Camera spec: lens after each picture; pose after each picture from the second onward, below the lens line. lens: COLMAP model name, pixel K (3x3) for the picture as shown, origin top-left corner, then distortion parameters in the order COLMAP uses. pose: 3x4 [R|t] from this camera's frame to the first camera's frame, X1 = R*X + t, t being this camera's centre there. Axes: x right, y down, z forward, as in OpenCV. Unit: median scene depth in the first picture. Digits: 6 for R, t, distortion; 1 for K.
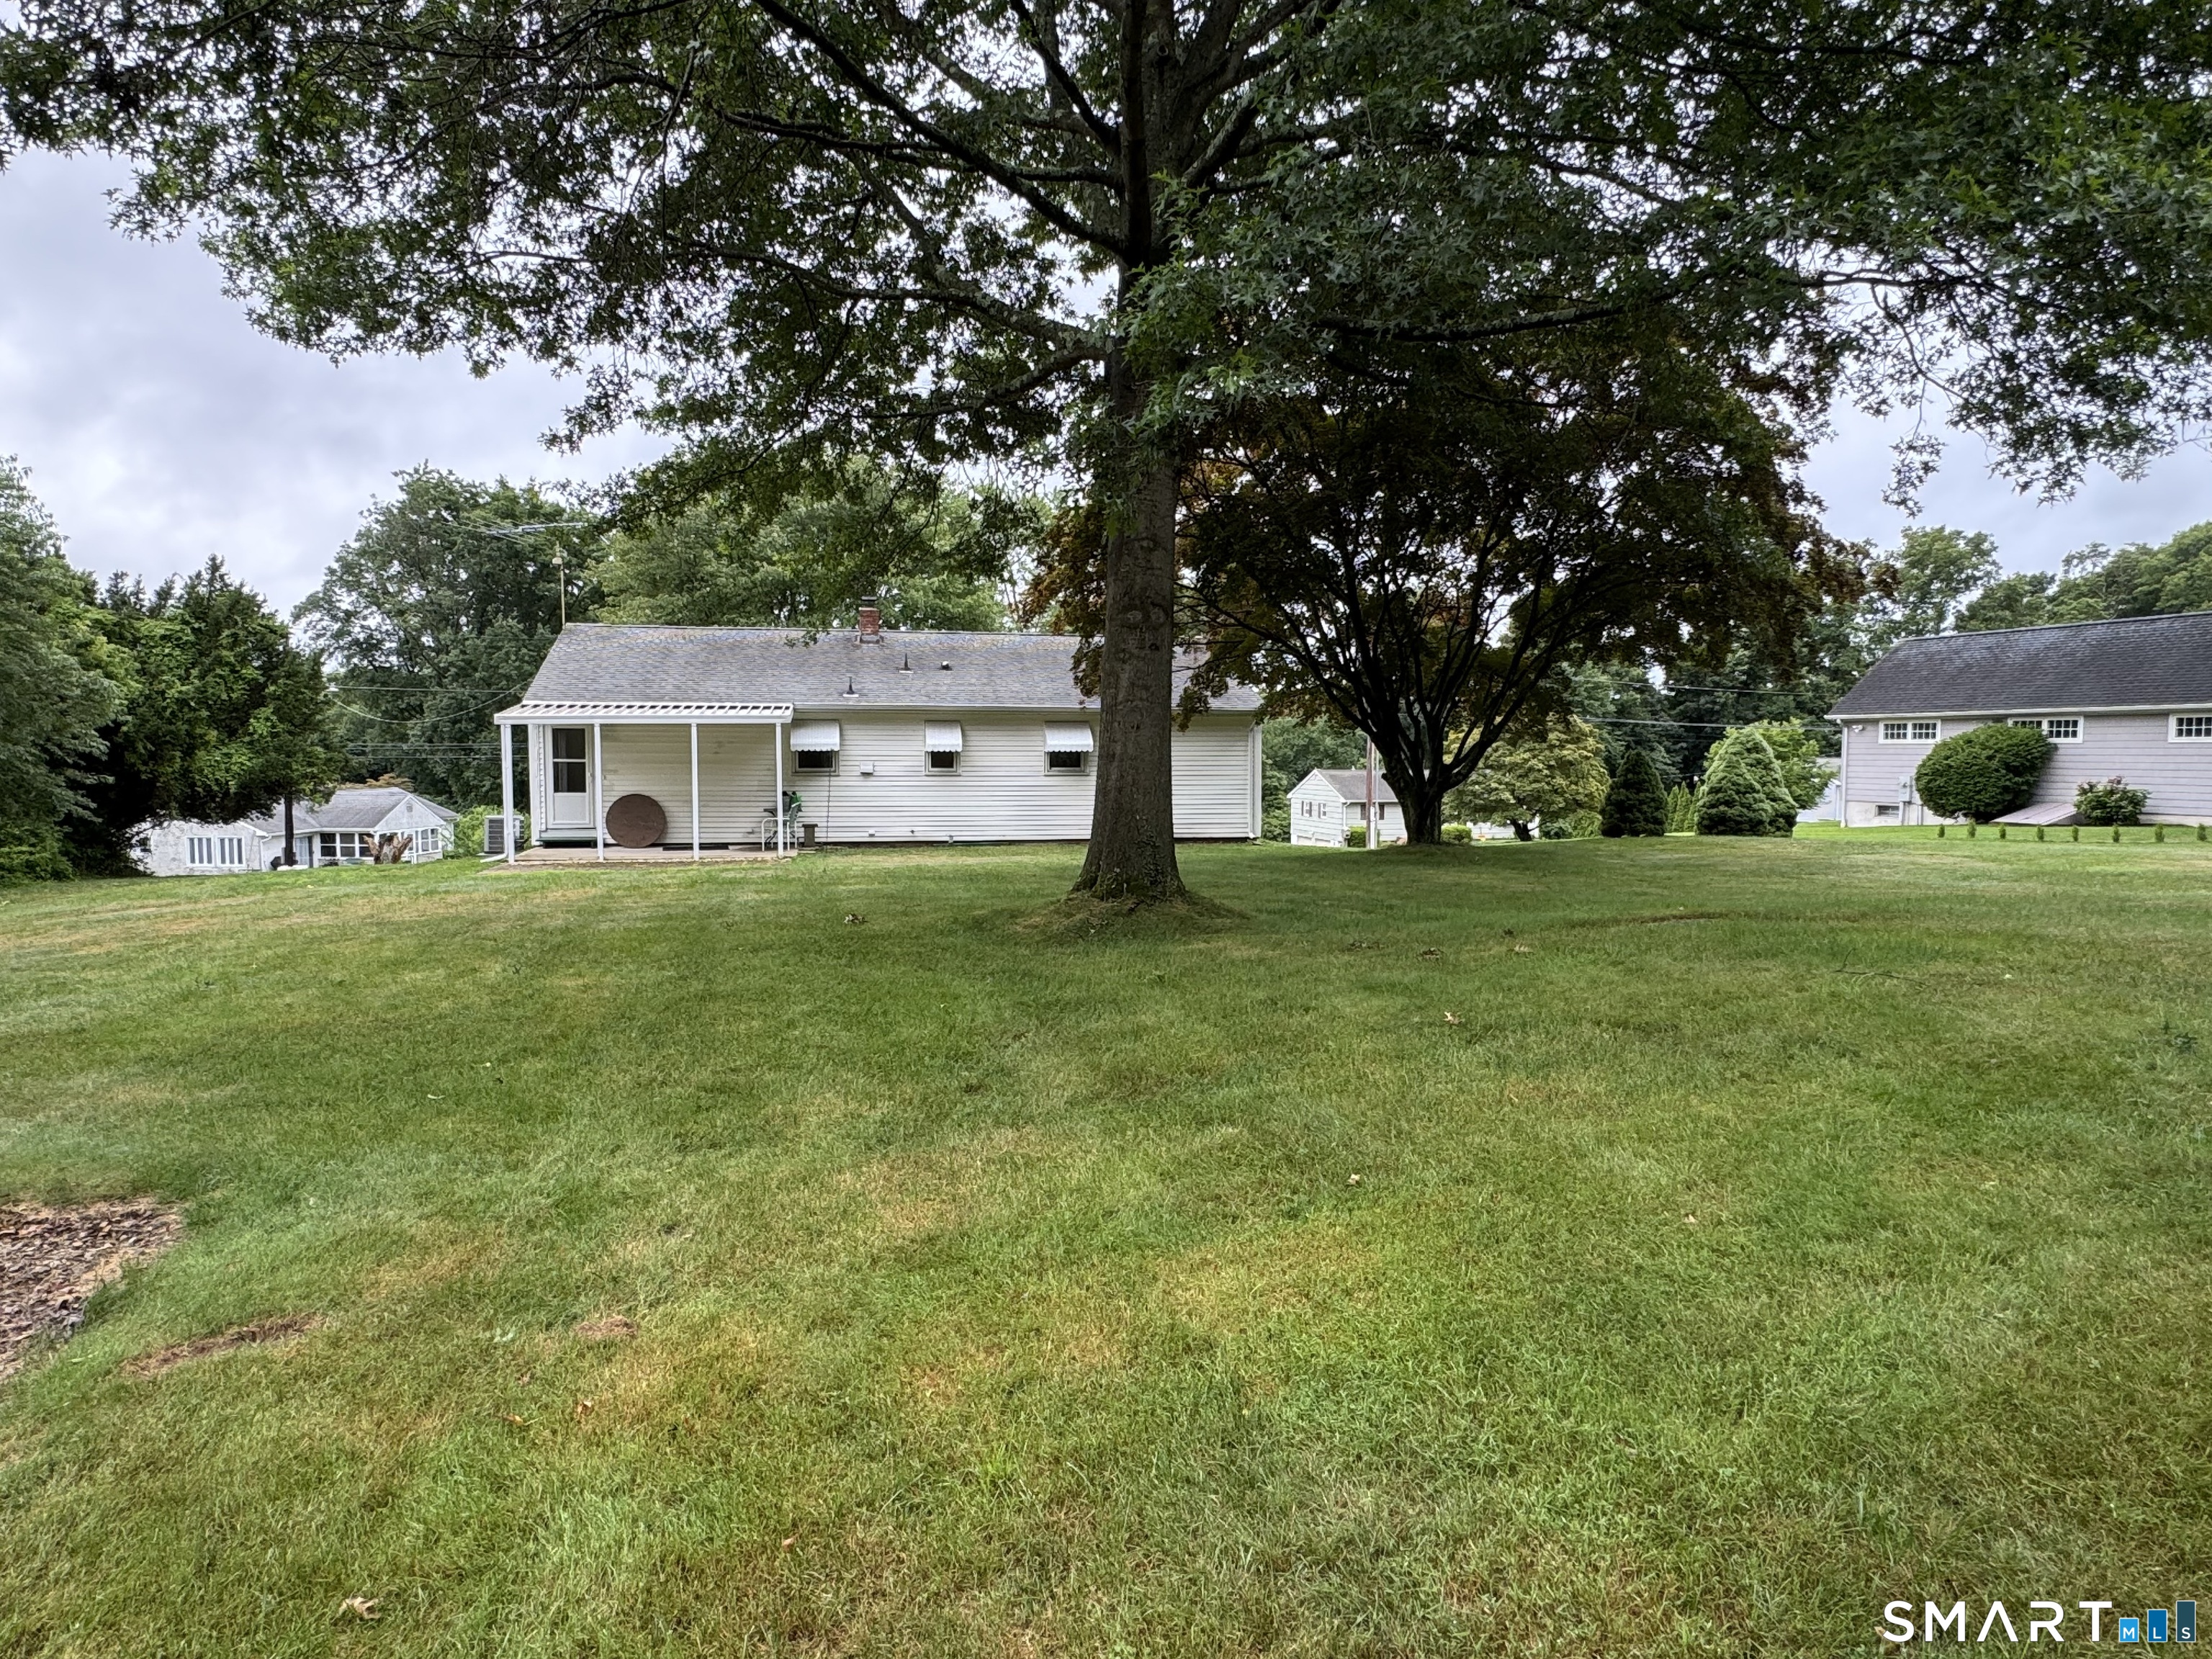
lens RADIAL K [[1290.9, 0, 1105.2], [0, 1290.9, 833.8], [0, 0, 1]] dist [-0.002273, -0.000701]
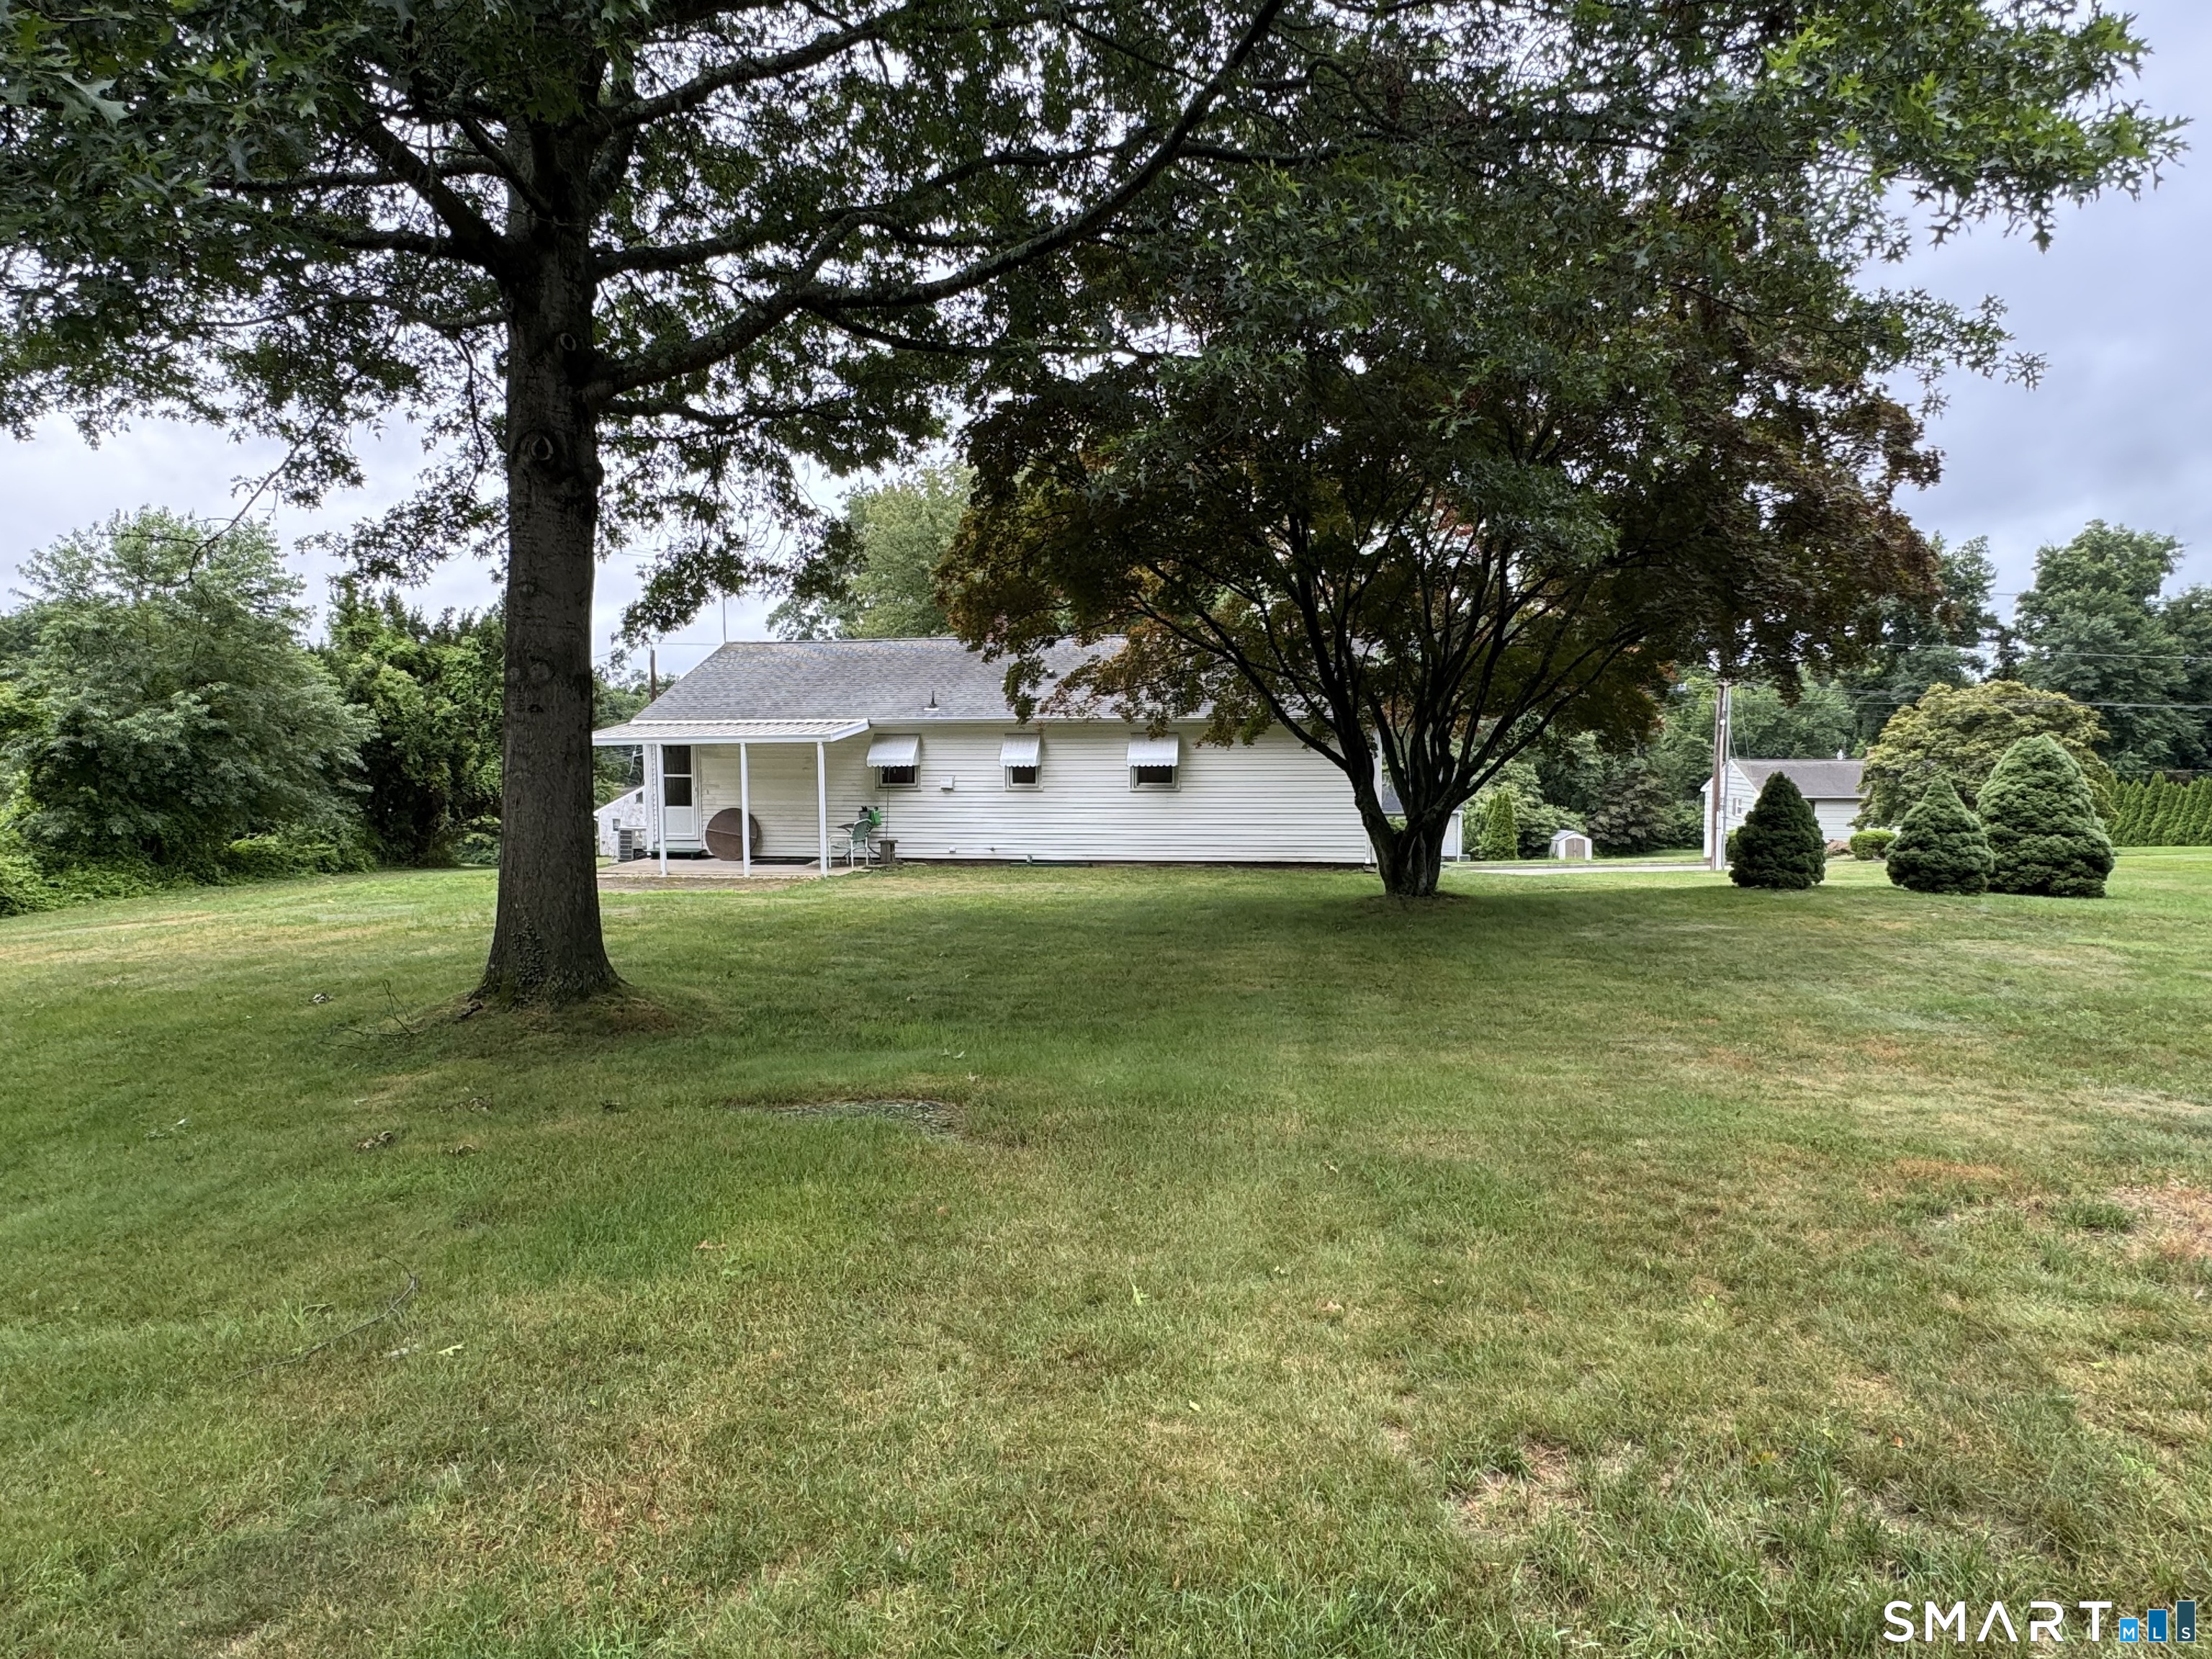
lens RADIAL K [[1290.9, 0, 1105.9], [0, 1290.9, 824.9], [0, 0, 1]] dist [-0.002273, -0.000701]
pose [[0.938558, 0.017356, -0.344685, 0.265526], [-0.014747, 0.999839, 0.010188, -0.031753], [0.344807, -0.004479, 0.938663, 0.130181]]
